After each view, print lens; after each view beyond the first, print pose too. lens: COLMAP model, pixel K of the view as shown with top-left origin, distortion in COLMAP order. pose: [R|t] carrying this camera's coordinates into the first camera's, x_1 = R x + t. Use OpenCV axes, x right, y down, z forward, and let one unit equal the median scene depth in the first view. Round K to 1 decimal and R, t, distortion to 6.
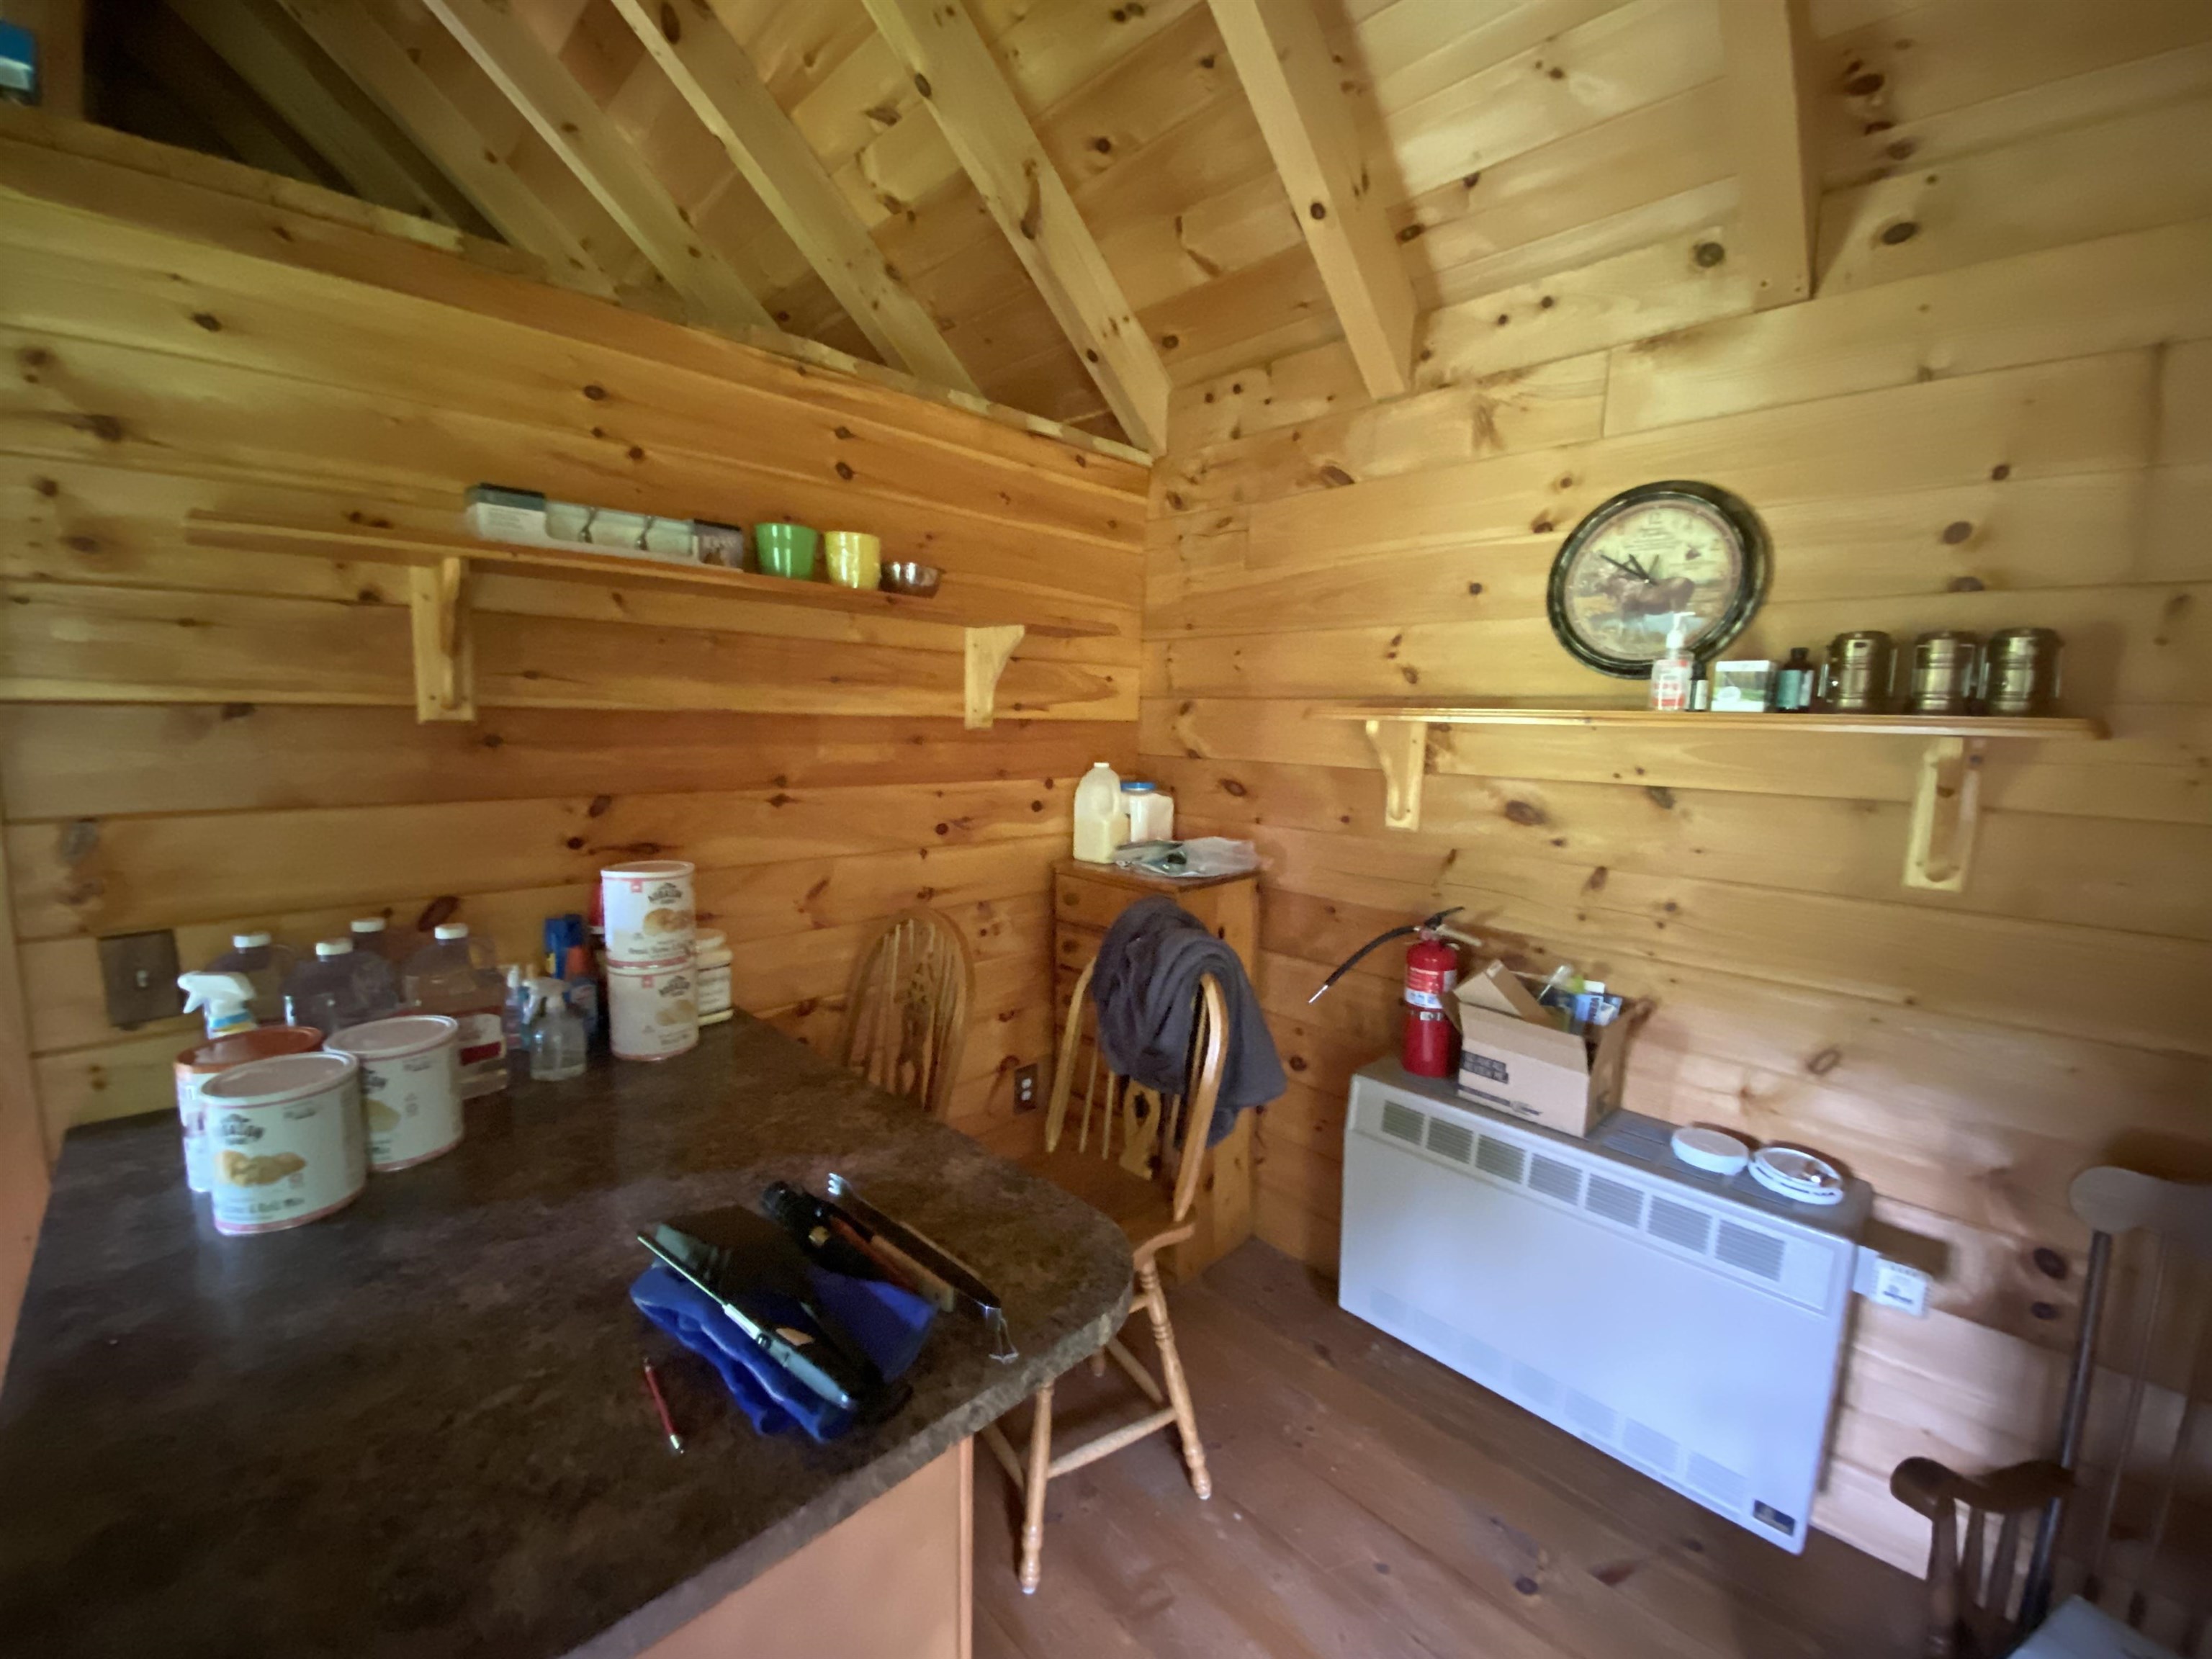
lens RADIAL K [[892.8, 0, 1084.5], [0, 892.8, 825.8], [0, 0, 1]] dist [0.013596, -0.016759]
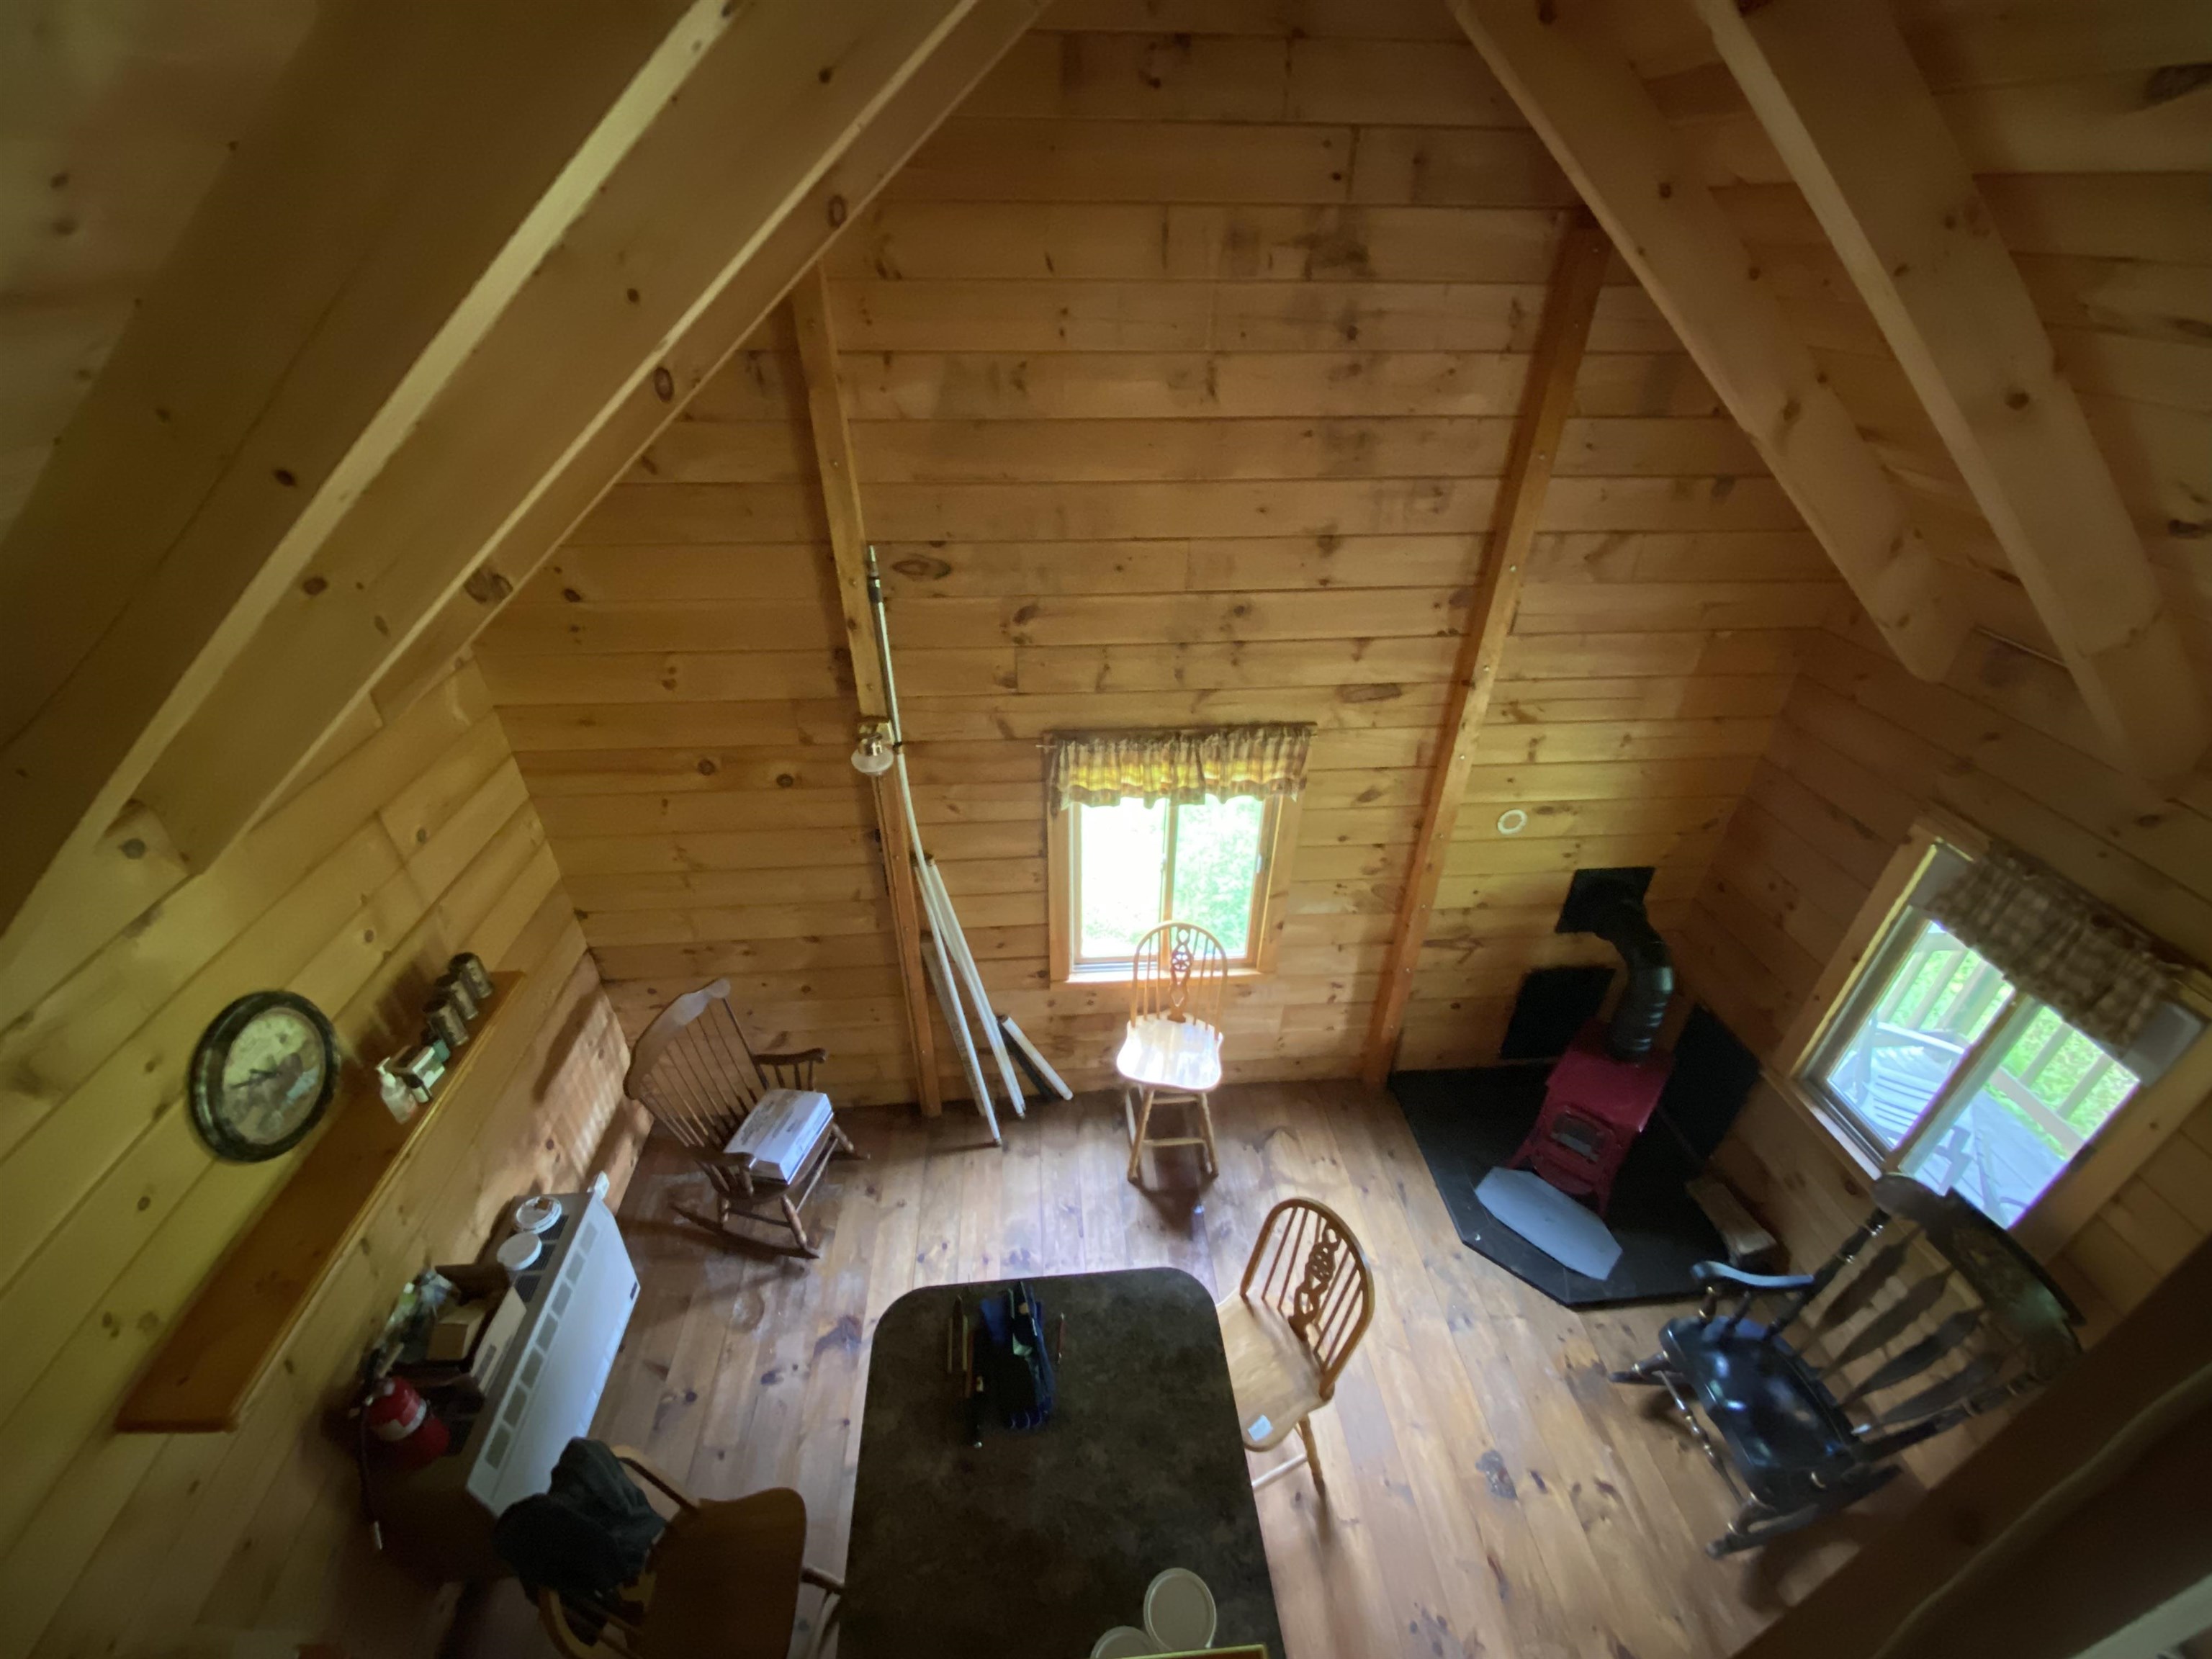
lens RADIAL K [[892.8, 0, 1097.7], [0, 892.8, 827.0], [0, 0, 1]] dist [0.013596, -0.016759]
pose [[-0.779729, -0.366544, 0.507610, -0.717140], [0.047062, 0.774123, 0.631284, -1.268116], [-0.624346, 0.516120, -0.586356, 0.884667]]
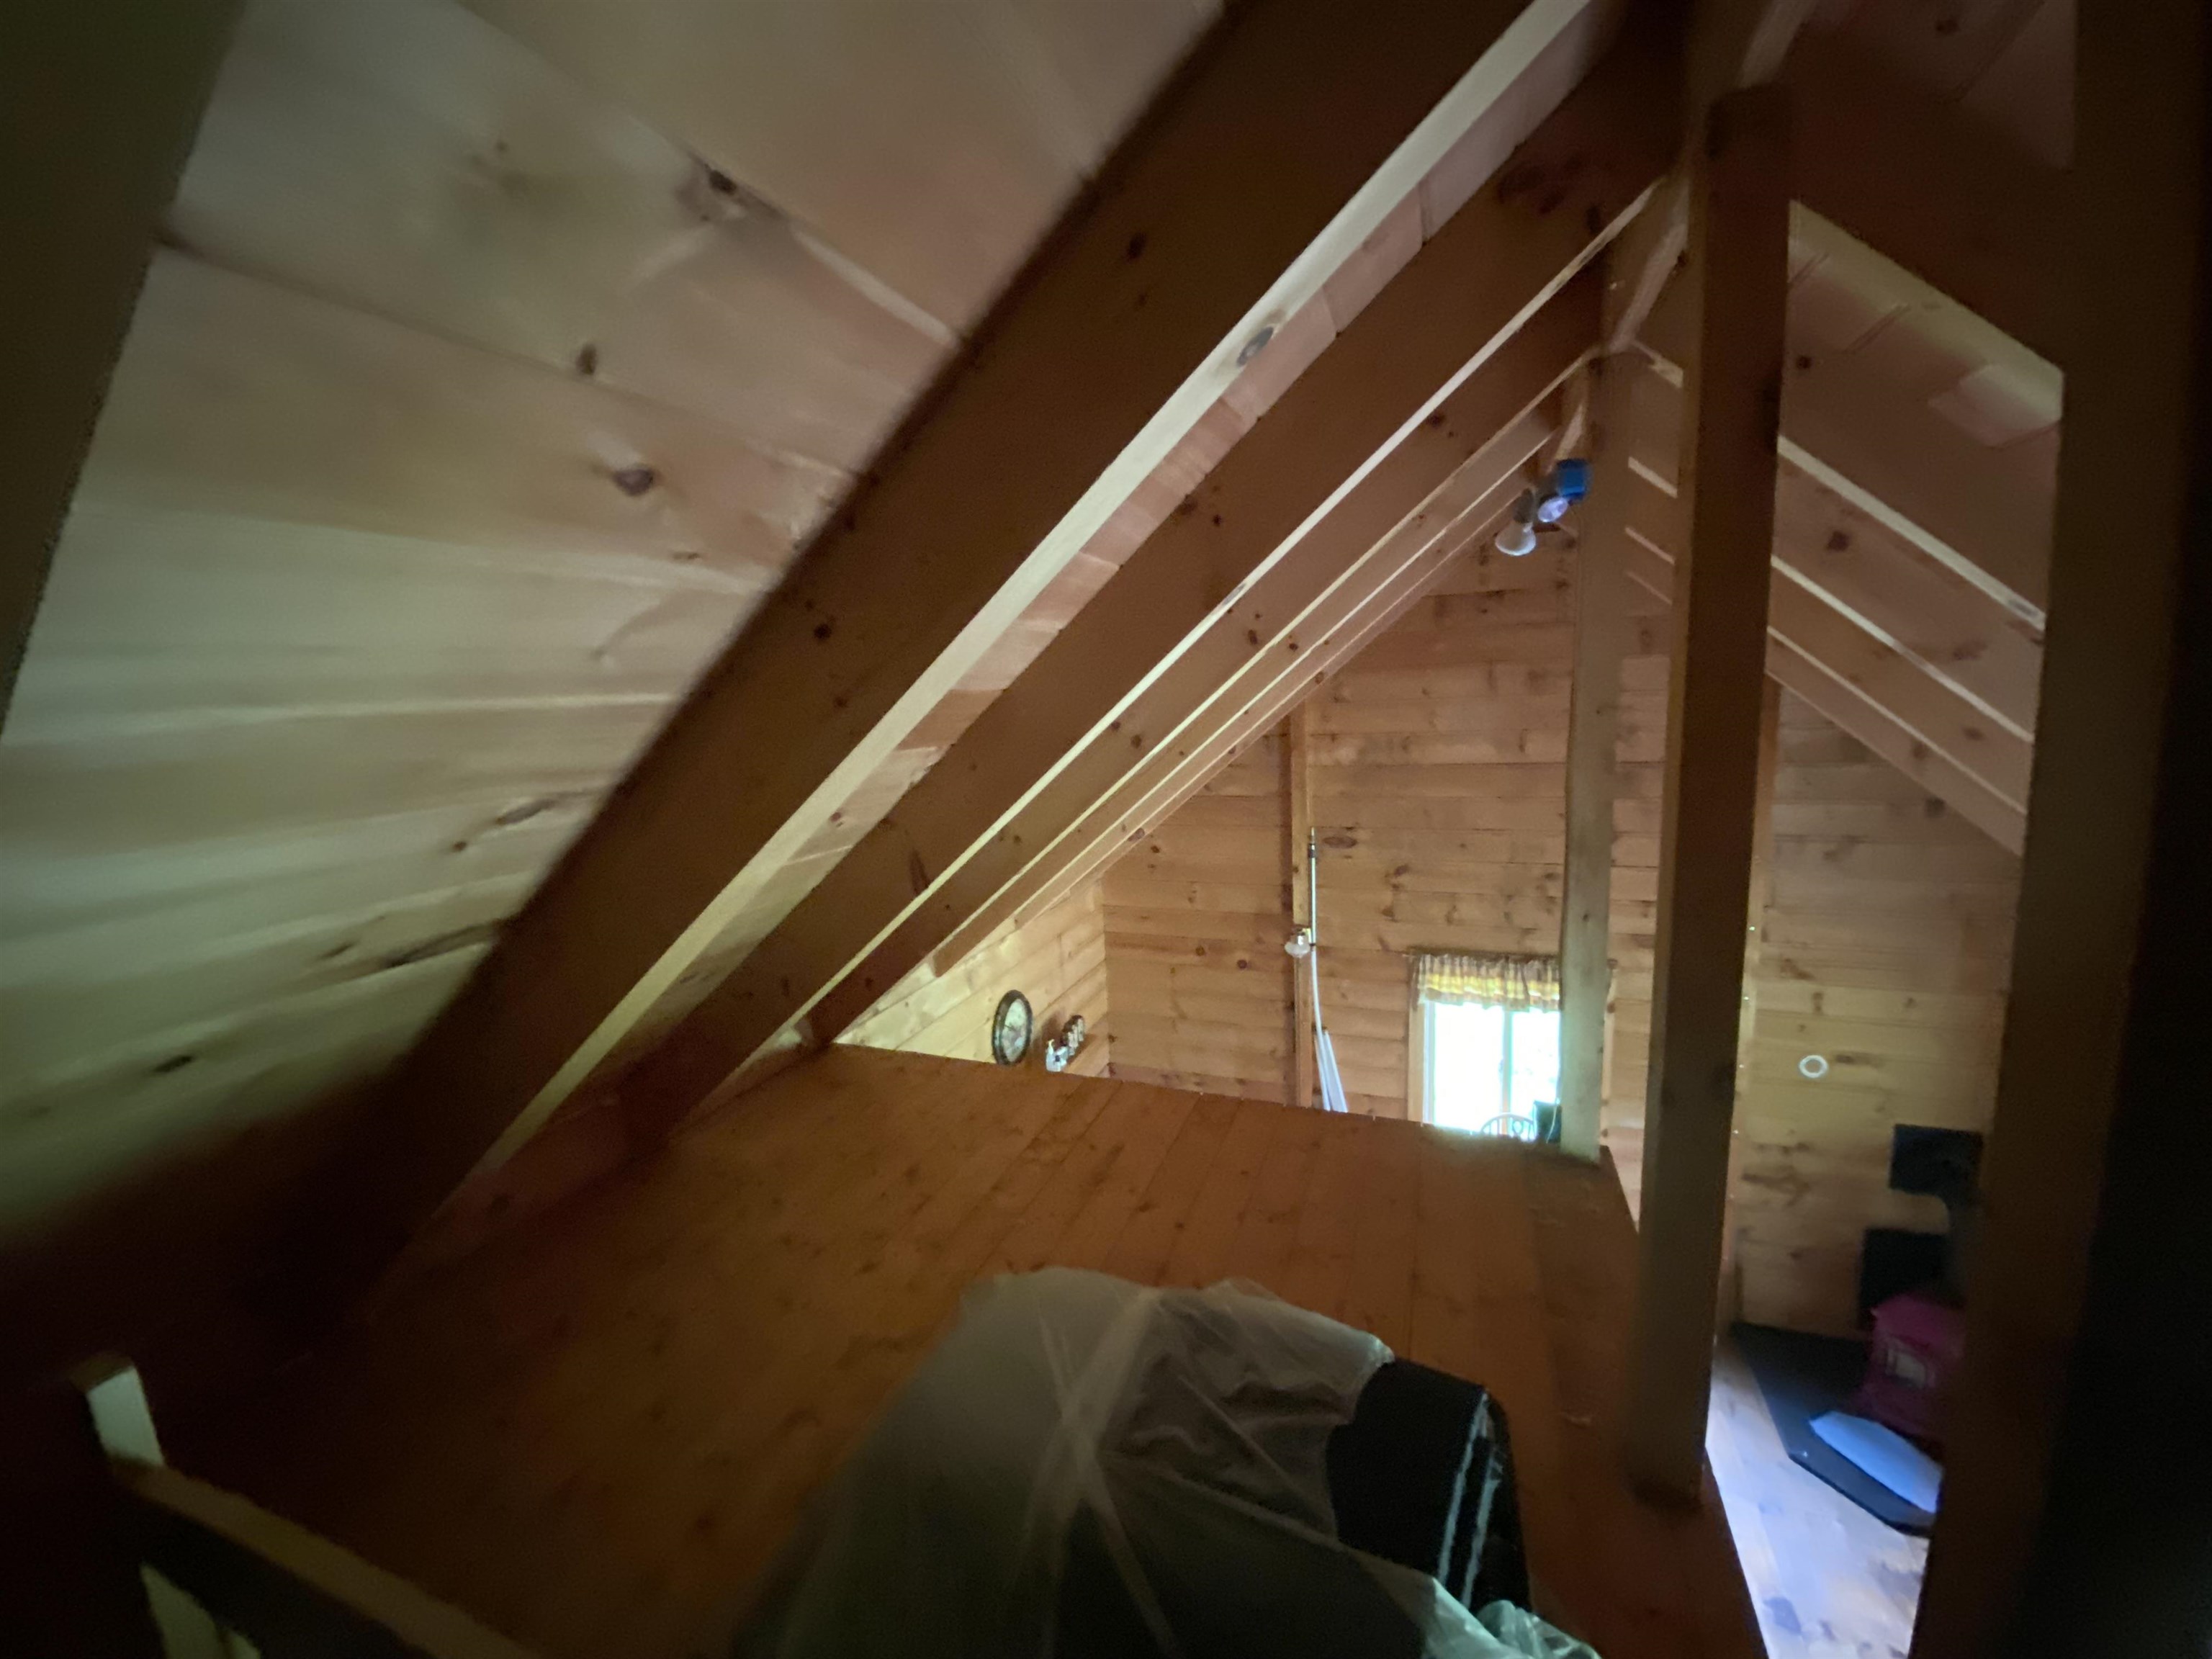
lens RADIAL K [[892.8, 0, 1088.5], [0, 892.8, 829.5], [0, 0, 1]] dist [0.013596, -0.016759]
pose [[-0.424734, -0.154789, 0.891987, -1.718568], [0.141999, 0.961689, 0.234500, -1.454526], [-0.894113, 0.226261, -0.386482, 1.744744]]
